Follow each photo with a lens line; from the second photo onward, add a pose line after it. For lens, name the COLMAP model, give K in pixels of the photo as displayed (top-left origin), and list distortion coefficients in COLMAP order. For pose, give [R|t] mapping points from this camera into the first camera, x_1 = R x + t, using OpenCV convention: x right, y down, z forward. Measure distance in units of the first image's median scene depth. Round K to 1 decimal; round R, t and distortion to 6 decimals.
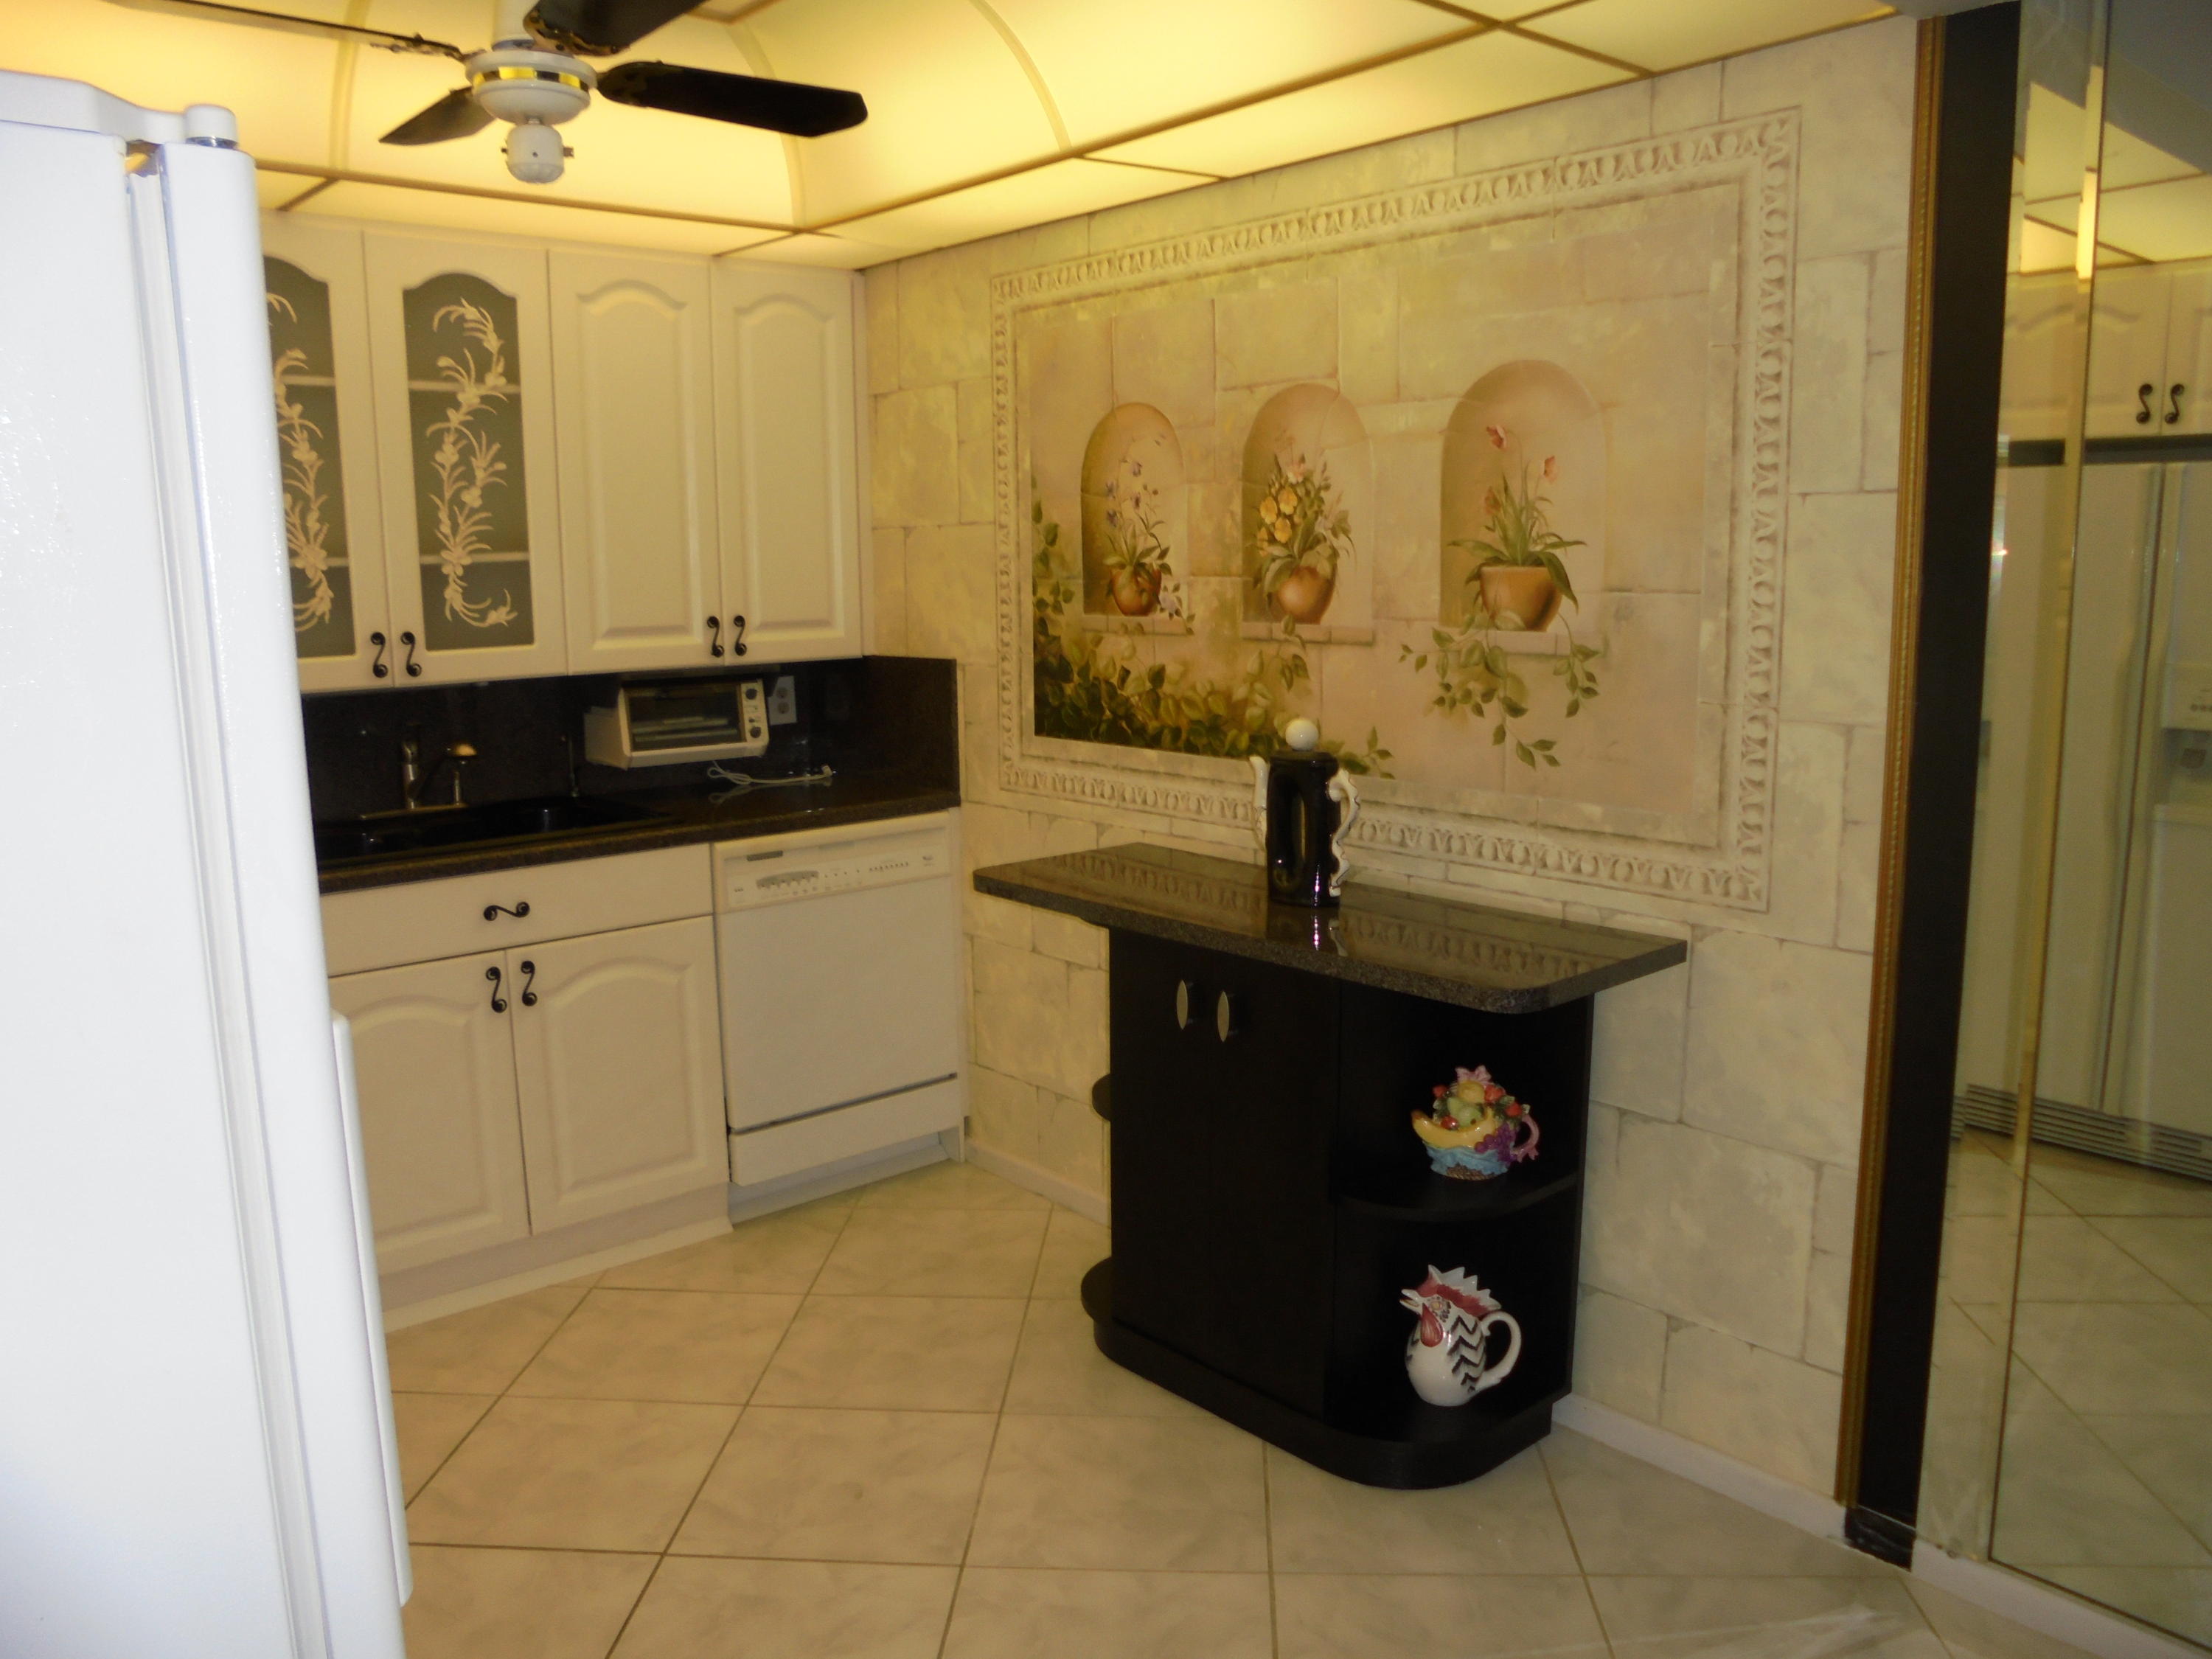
lens RADIAL K [[1686.1, 0, 1098.6], [0, 1686.1, 864.3], [0, 0, 1]] dist [-0.095808, 0.091170]
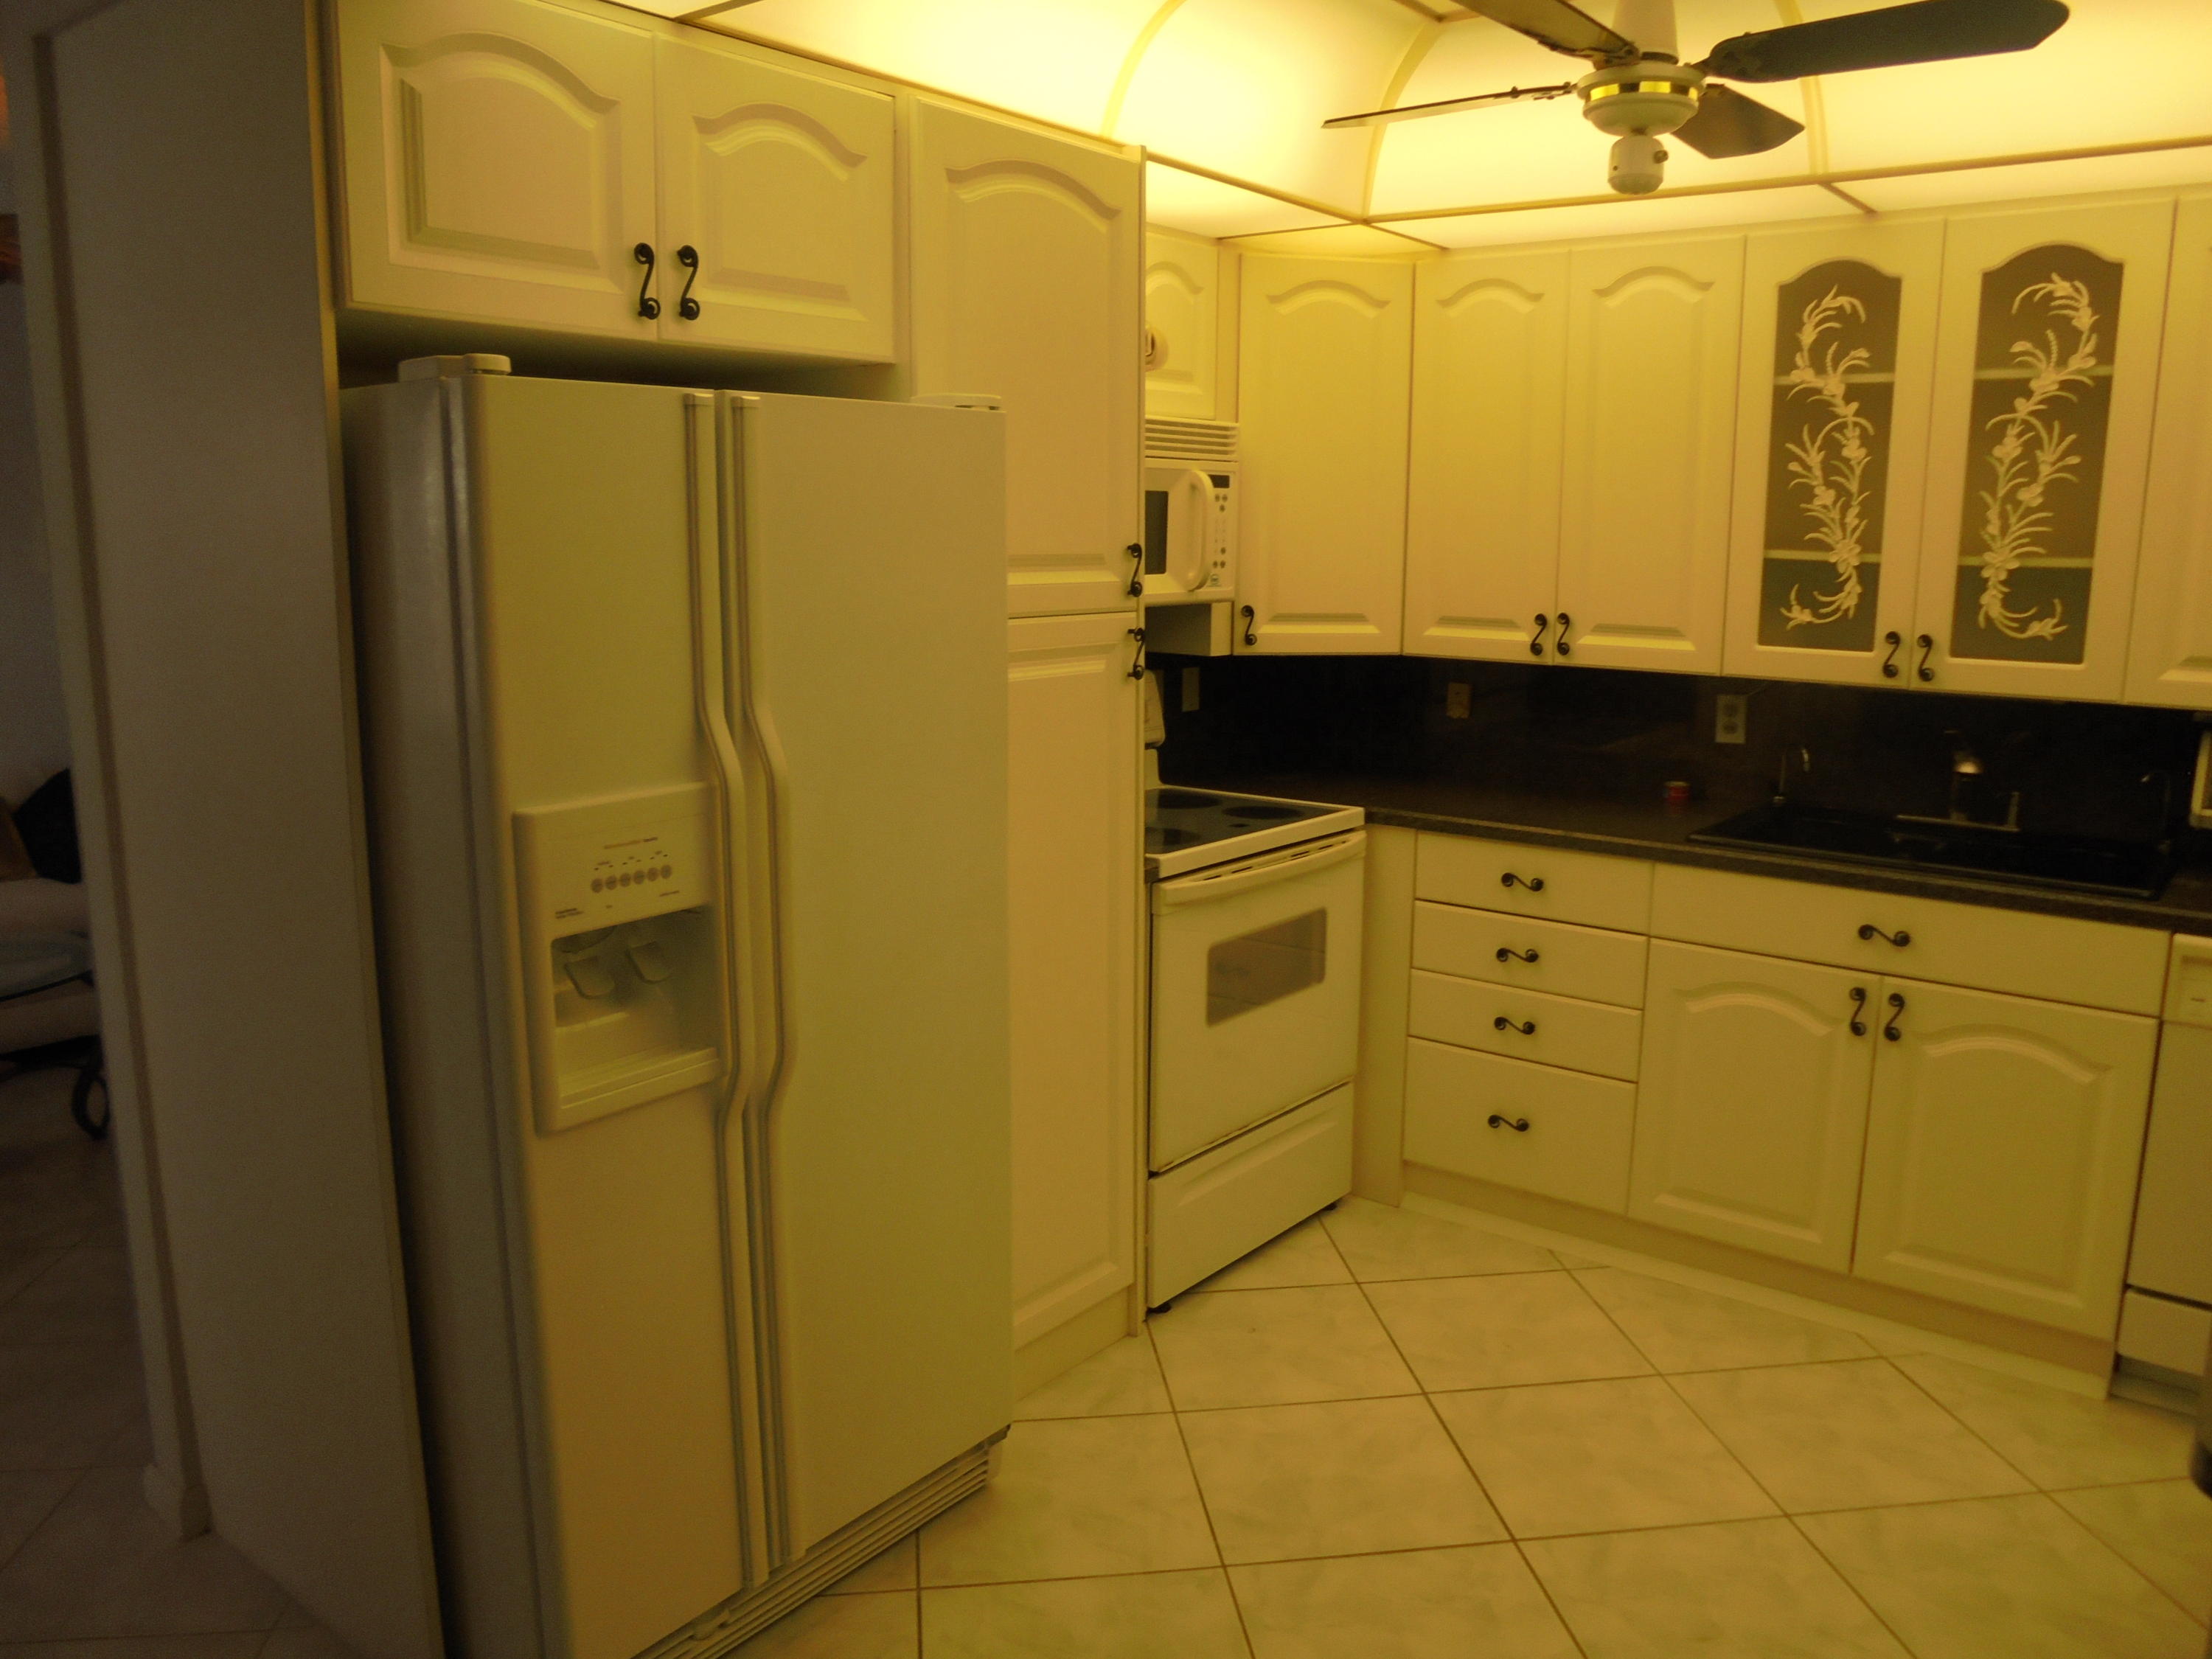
lens RADIAL K [[1686.1, 0, 1098.6], [0, 1686.1, 864.3], [0, 0, 1]] dist [-0.095808, 0.091170]
pose [[0.193736, 0.217145, -0.956721, 0.412874], [-0.193621, 0.964479, 0.179698, -0.086059], [0.961757, 0.150427, 0.228899, 0.321531]]
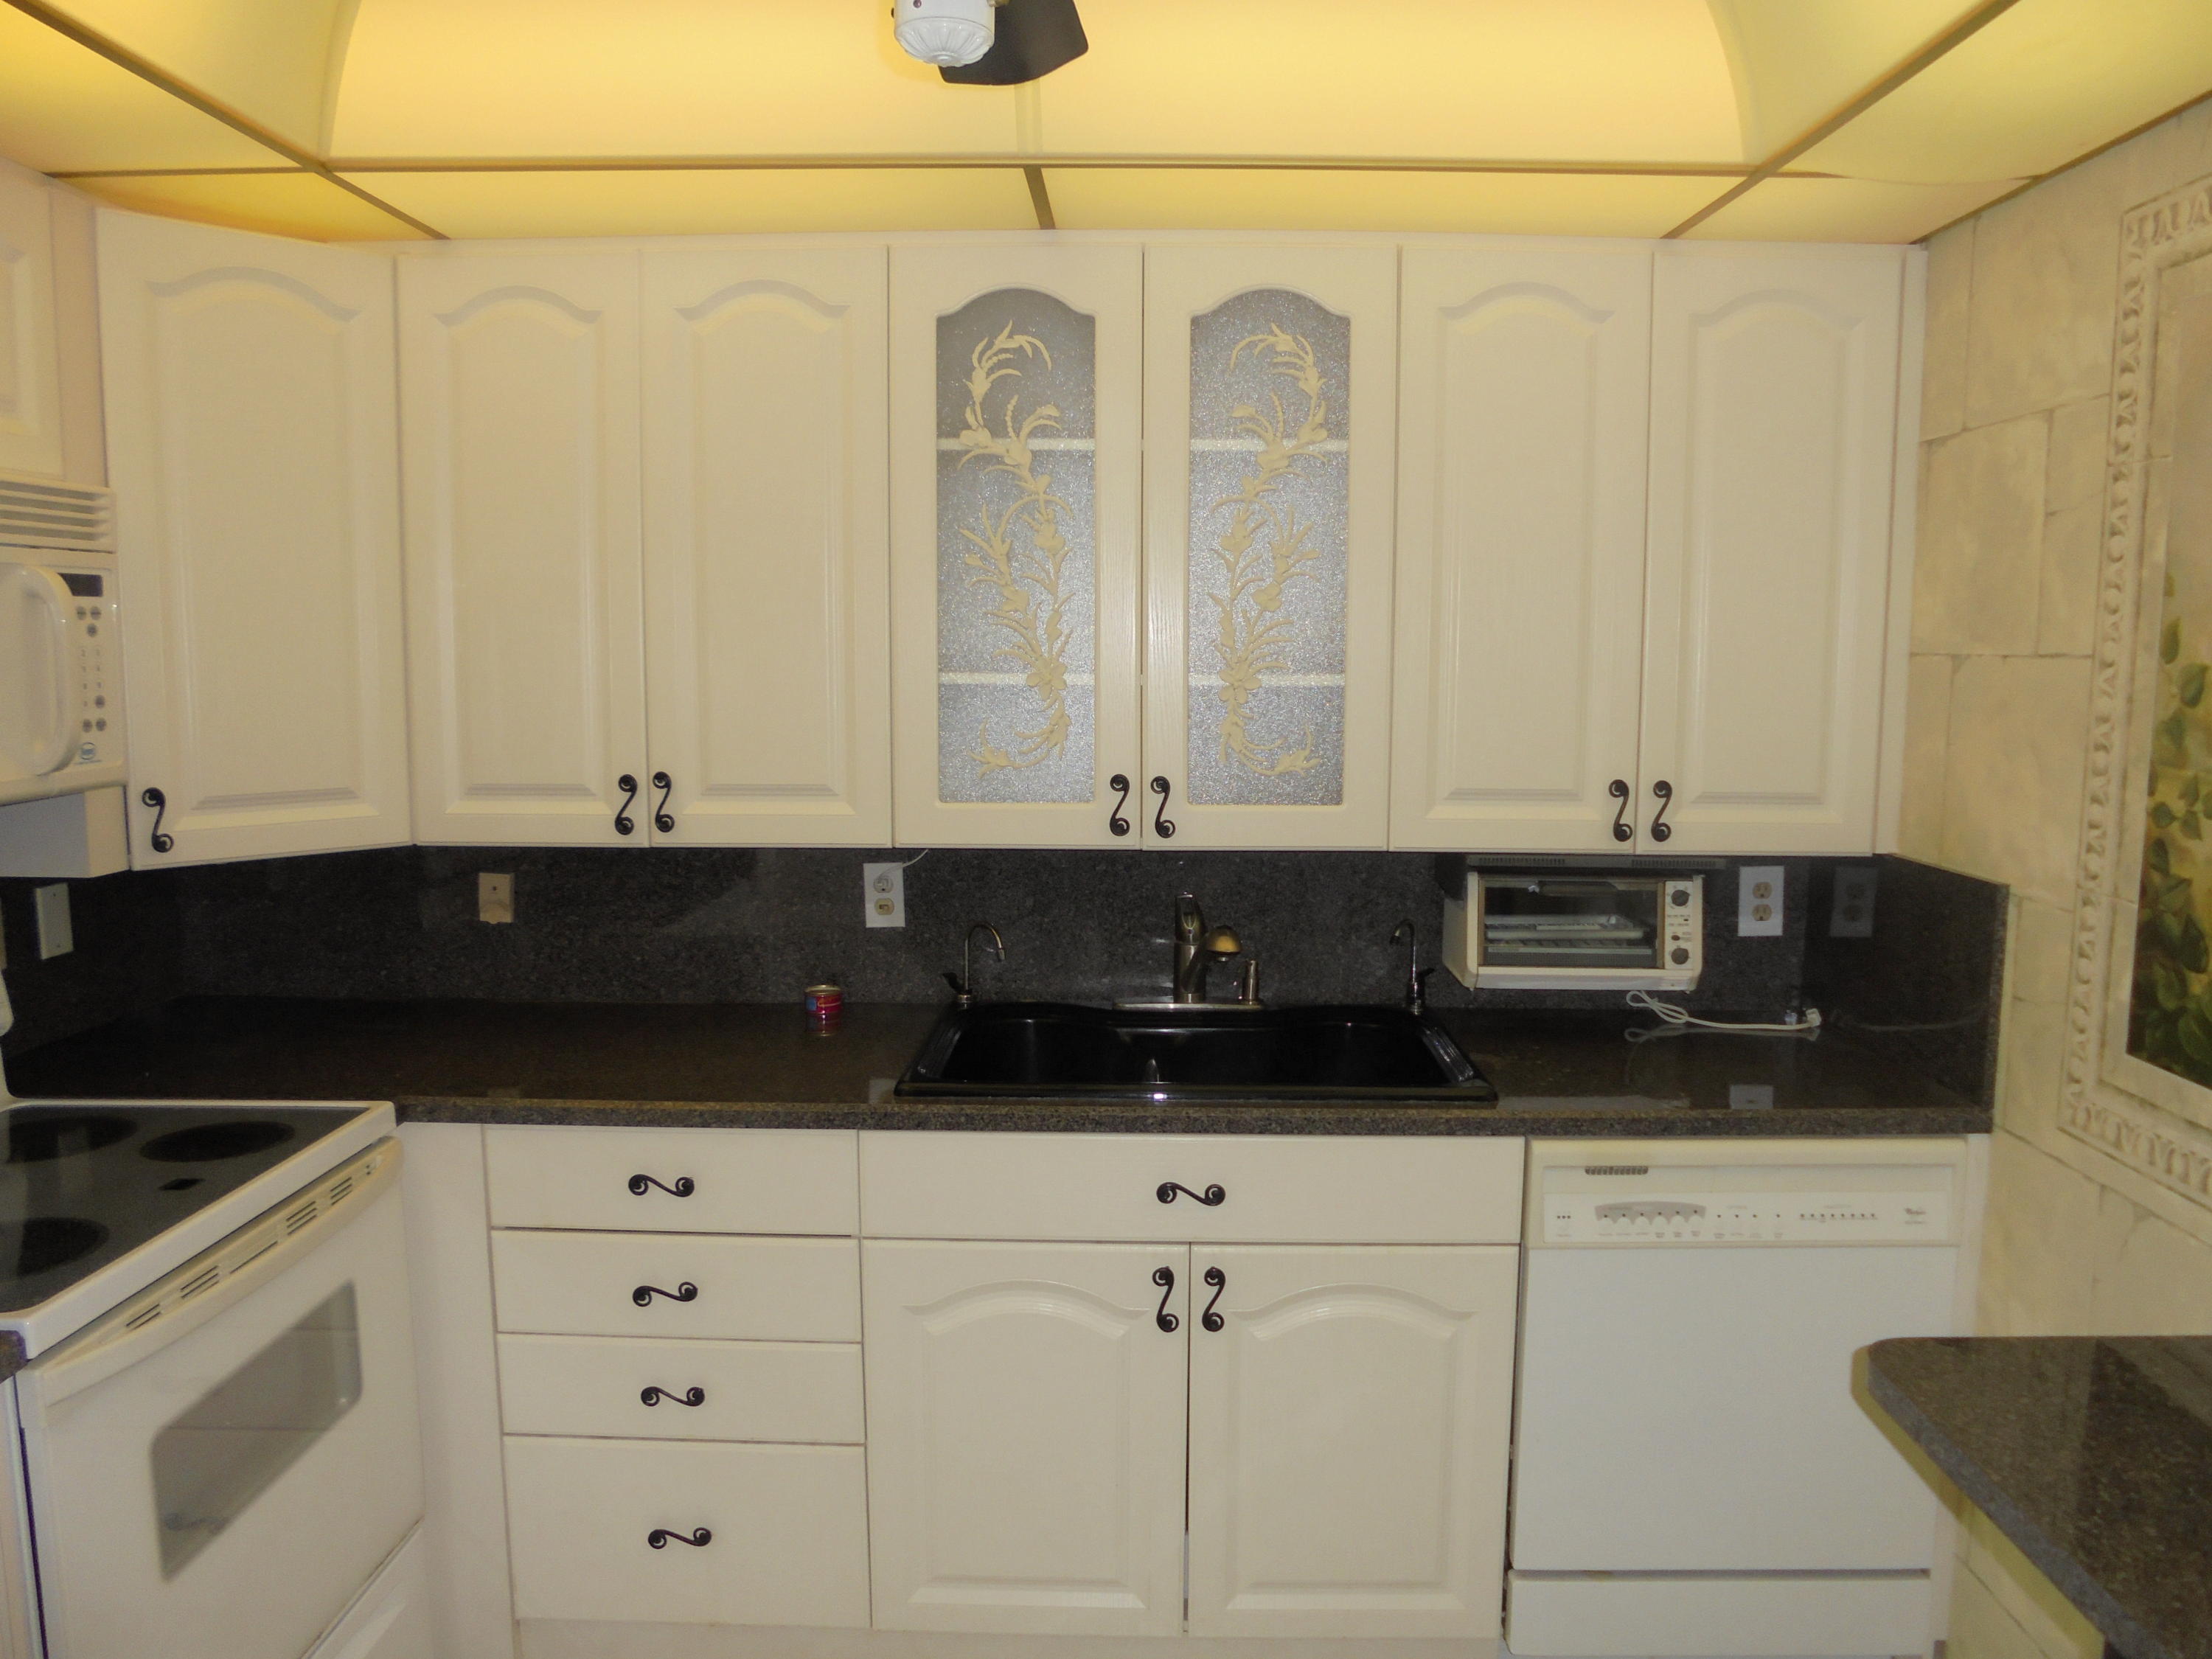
lens RADIAL K [[1665.3, 0, 1107.8], [0, 1665.3, 823.8], [0, 0, 1]] dist [-0.155567, 0.134713]
pose [[0.744026, 0.093514, -0.661574, 0.052284], [-0.138885, 0.990175, -0.016232, -0.098889], [0.653556, 0.103960, 0.749704, 0.413216]]
